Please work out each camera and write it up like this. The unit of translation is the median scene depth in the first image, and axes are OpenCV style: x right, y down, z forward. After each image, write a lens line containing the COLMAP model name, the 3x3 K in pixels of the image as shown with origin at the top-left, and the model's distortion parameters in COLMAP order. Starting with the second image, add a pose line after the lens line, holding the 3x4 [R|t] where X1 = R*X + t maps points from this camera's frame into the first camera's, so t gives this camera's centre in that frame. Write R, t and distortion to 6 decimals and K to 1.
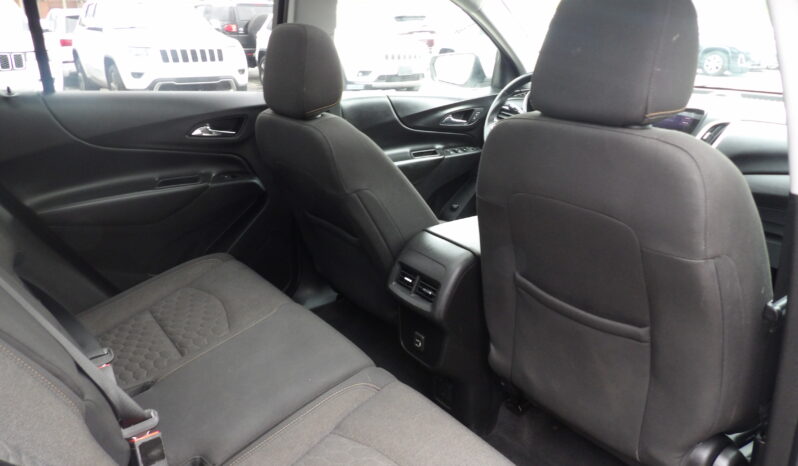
lens RADIAL K [[581.8, 0, 400.8], [0, 581.8, 229.8], [0, 0, 1]] dist [-0.041222, 0.059602]
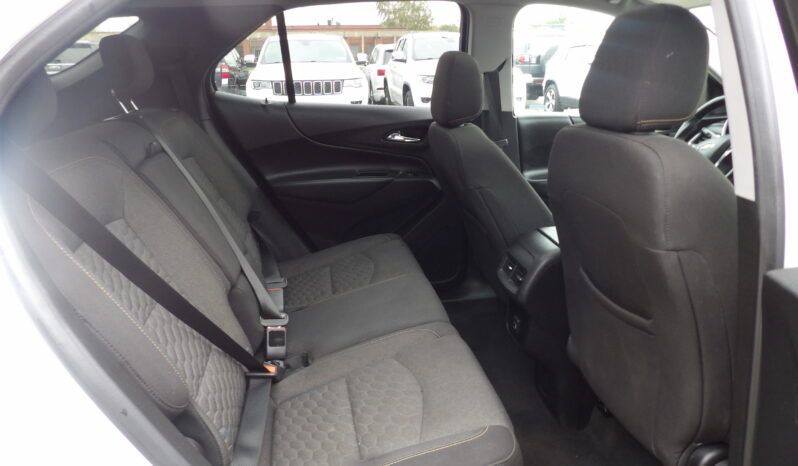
lens RADIAL K [[581.8, 0, 396.5], [0, 581.8, 232.8], [0, 0, 1]] dist [-0.041222, 0.059602]
pose [[0.878083, 0.122624, -0.462530, 0.332645], [-0.142610, 0.989744, -0.008337, 0.057617], [0.456764, 0.073282, 0.886564, -0.132336]]
